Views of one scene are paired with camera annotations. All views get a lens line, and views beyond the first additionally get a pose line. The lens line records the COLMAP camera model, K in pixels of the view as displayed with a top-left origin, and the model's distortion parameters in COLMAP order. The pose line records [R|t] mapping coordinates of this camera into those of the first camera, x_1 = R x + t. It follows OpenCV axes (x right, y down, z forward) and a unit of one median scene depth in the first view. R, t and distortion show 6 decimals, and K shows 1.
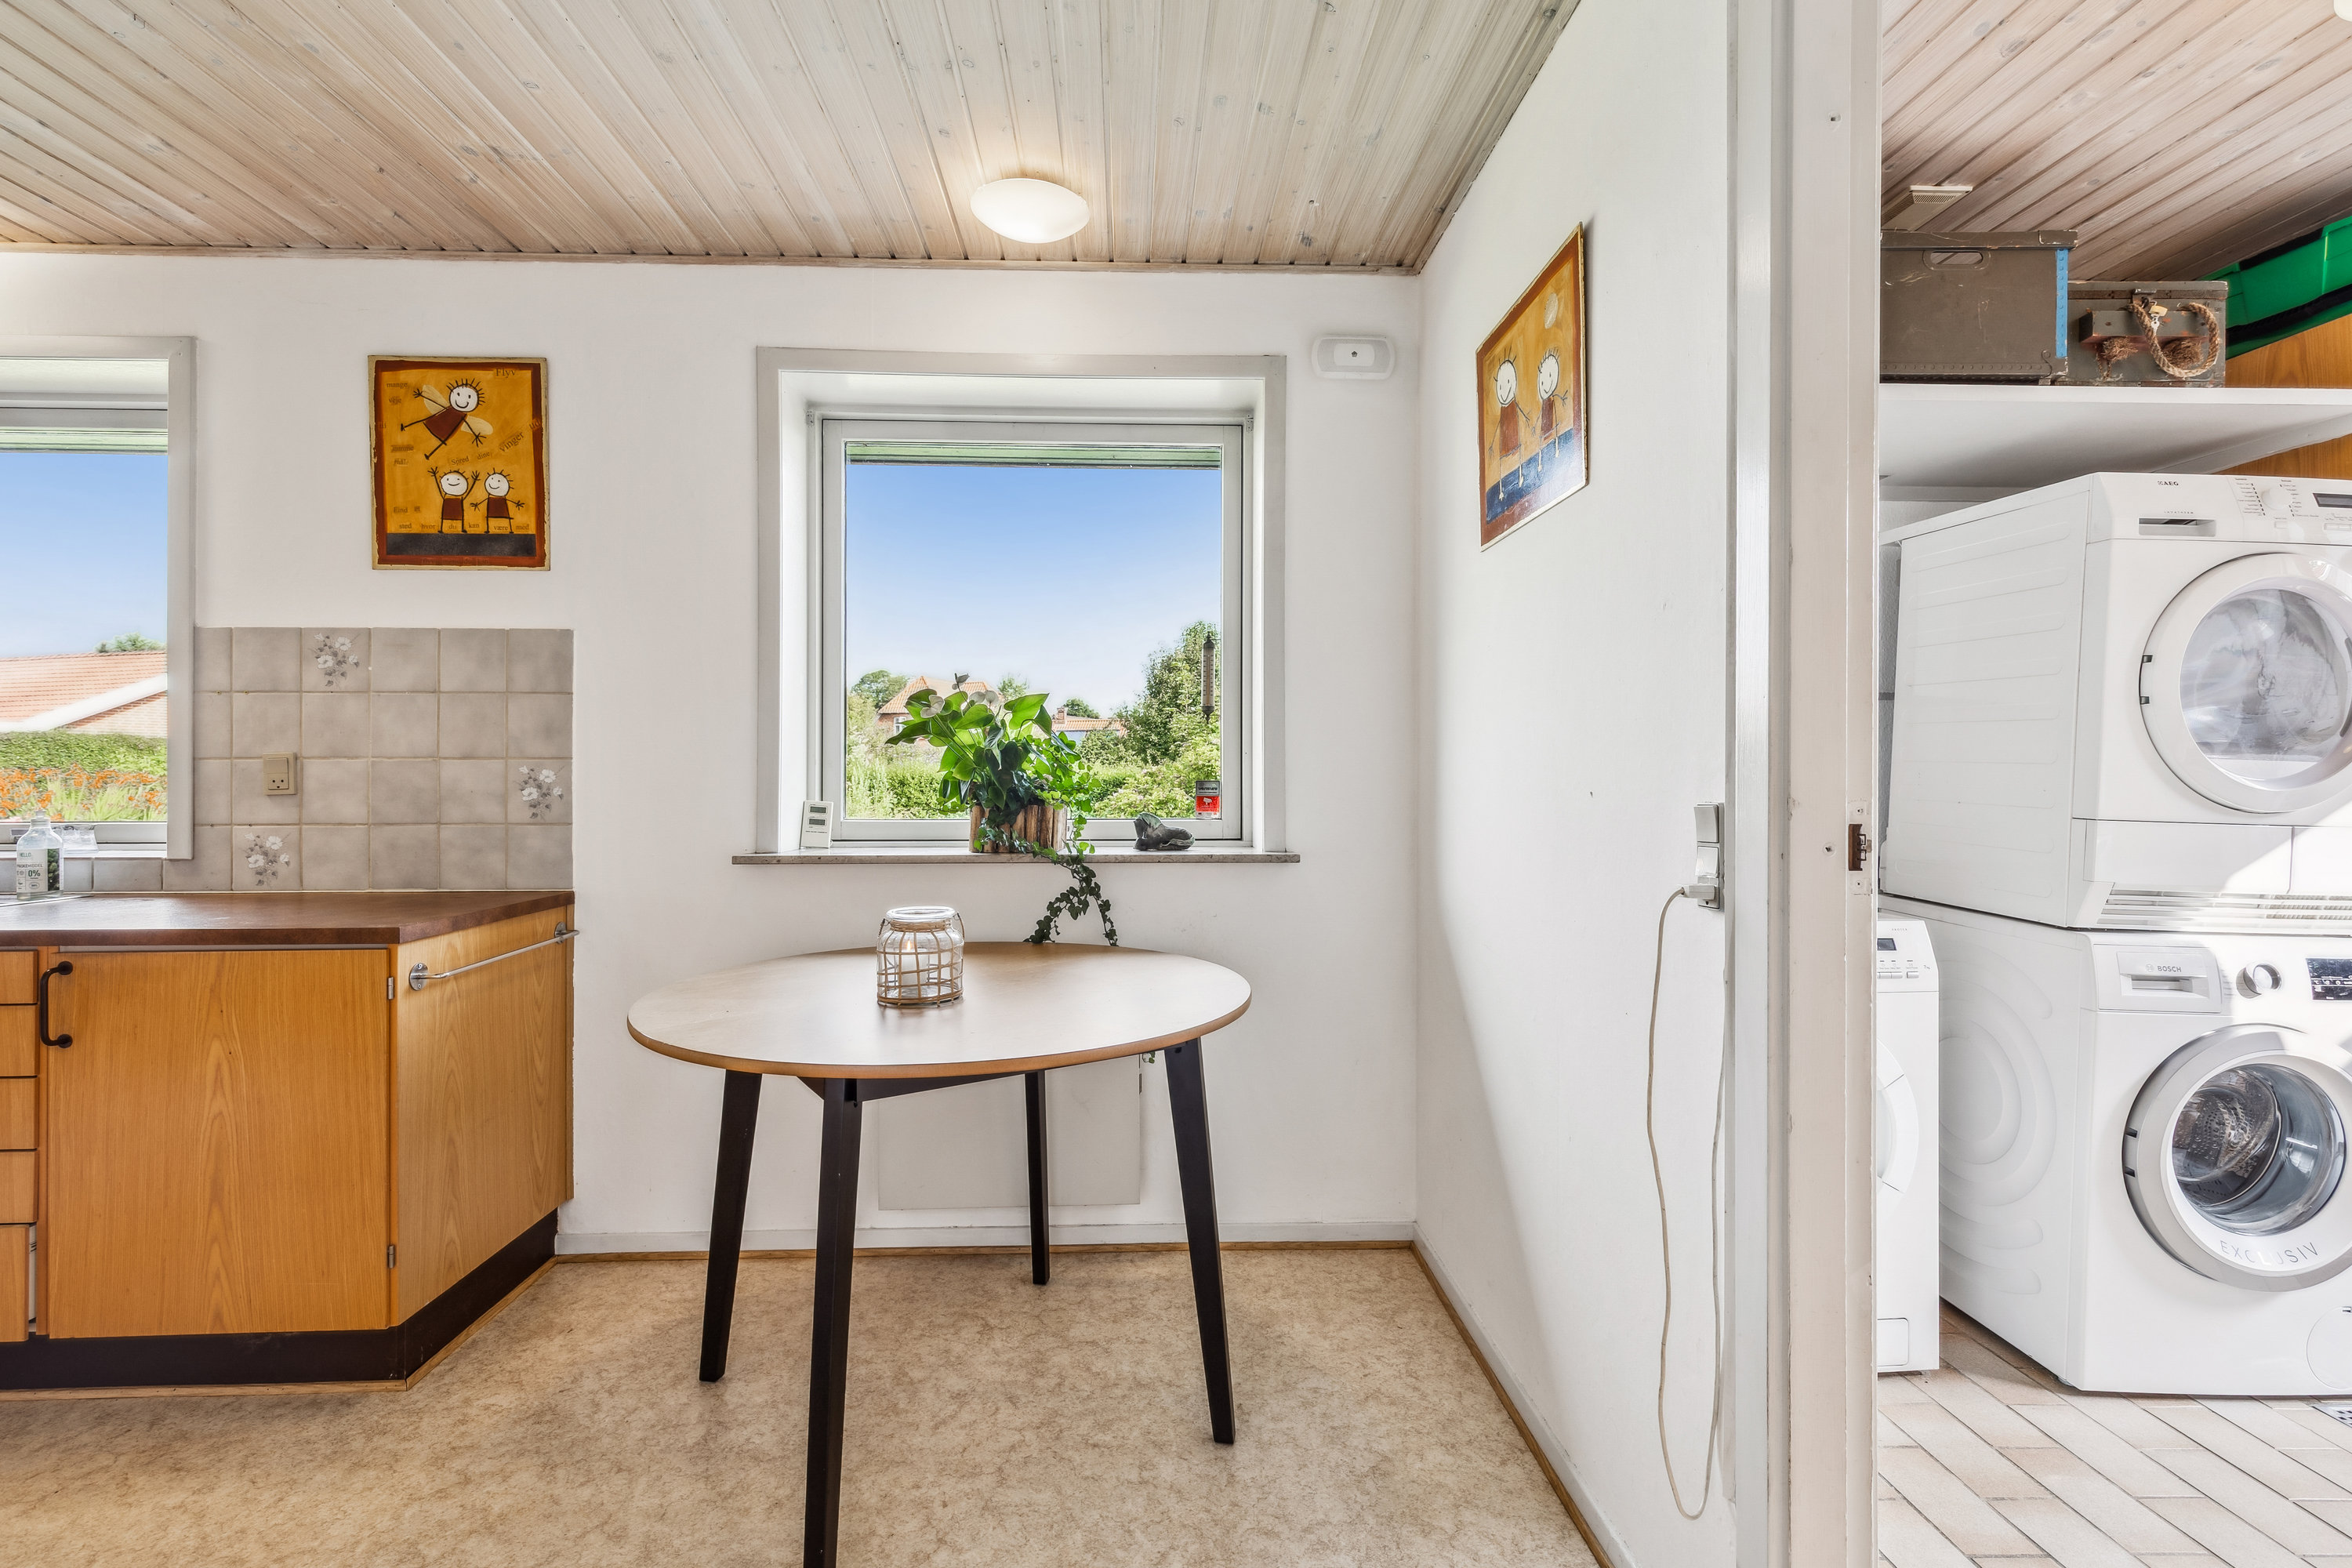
lens RADIAL K [[1103.4, 0, 1171.2], [0, 1103.4, 778.7], [0, 0, 1]] dist [0.004343, 0.000019]
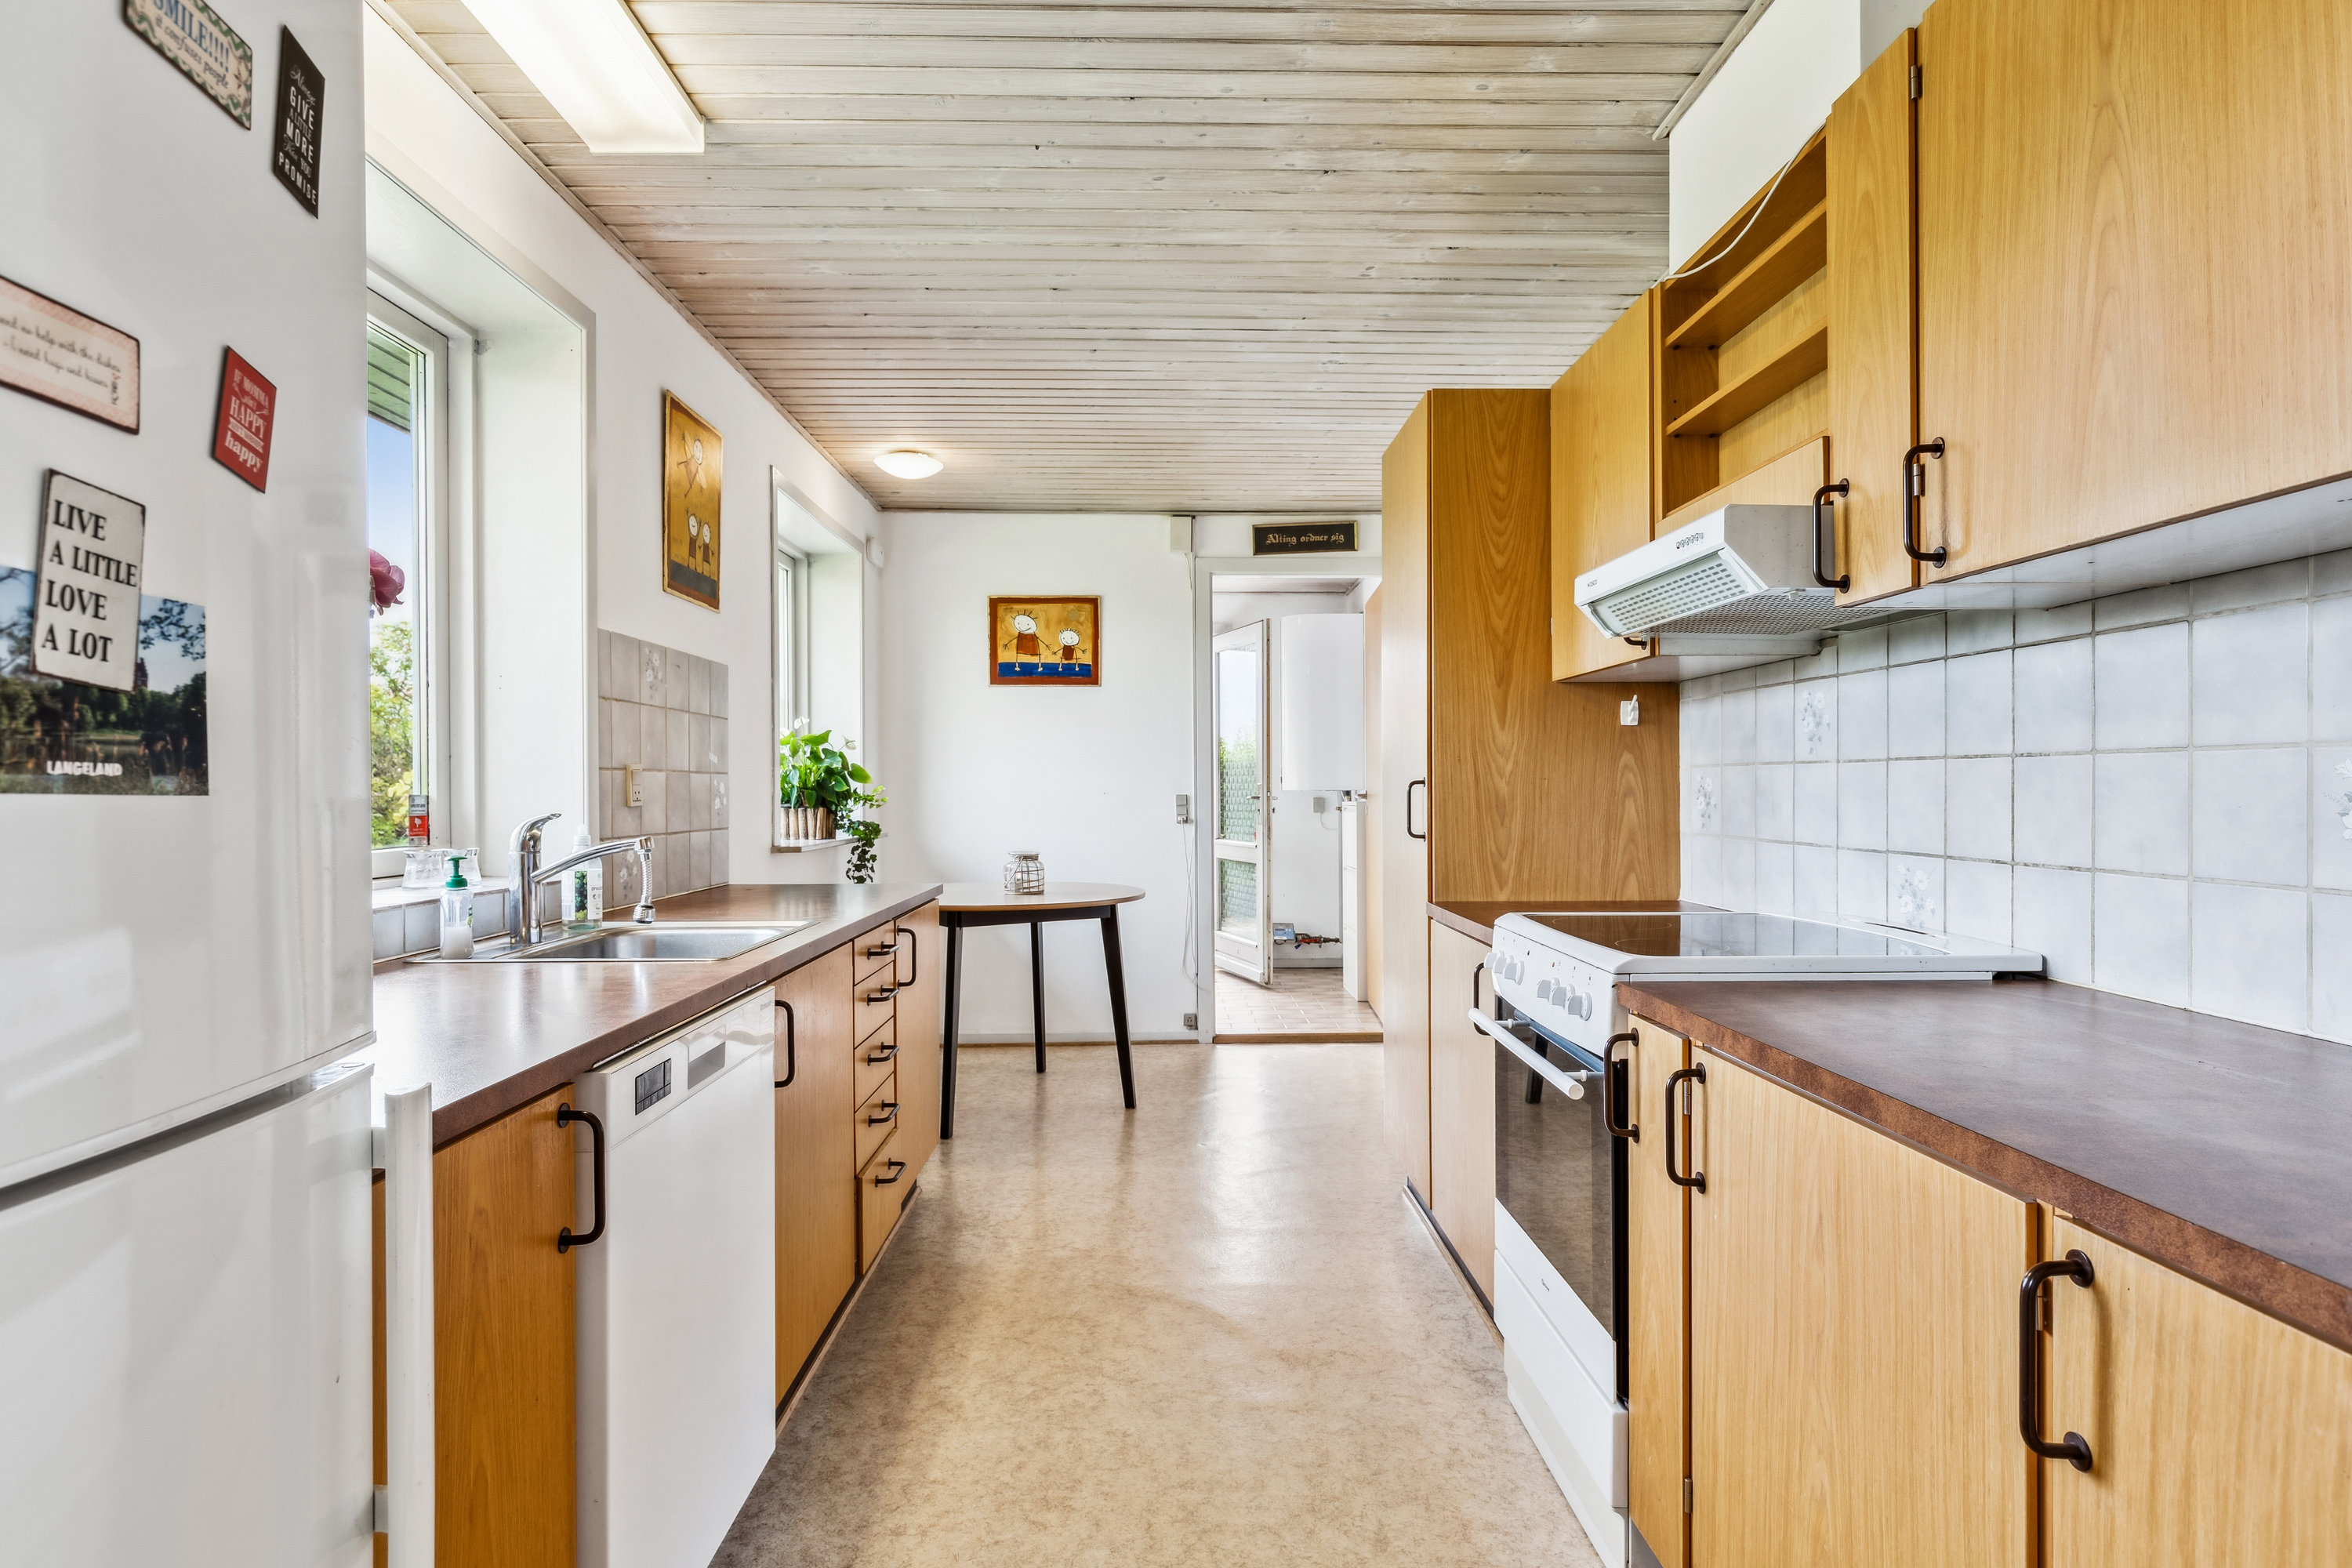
lens RADIAL K [[1260.0, 0, 1183.8], [0, 1260.0, 788.1], [0, 0, 1]] dist [-0.002791, 0.000238]
pose [[0.029441, -0.000376, 0.999566, -1.902353], [0.006829, 0.999977, 0.000175, 0.001122], [-0.999543, 0.006821, 0.029443, 0.470620]]
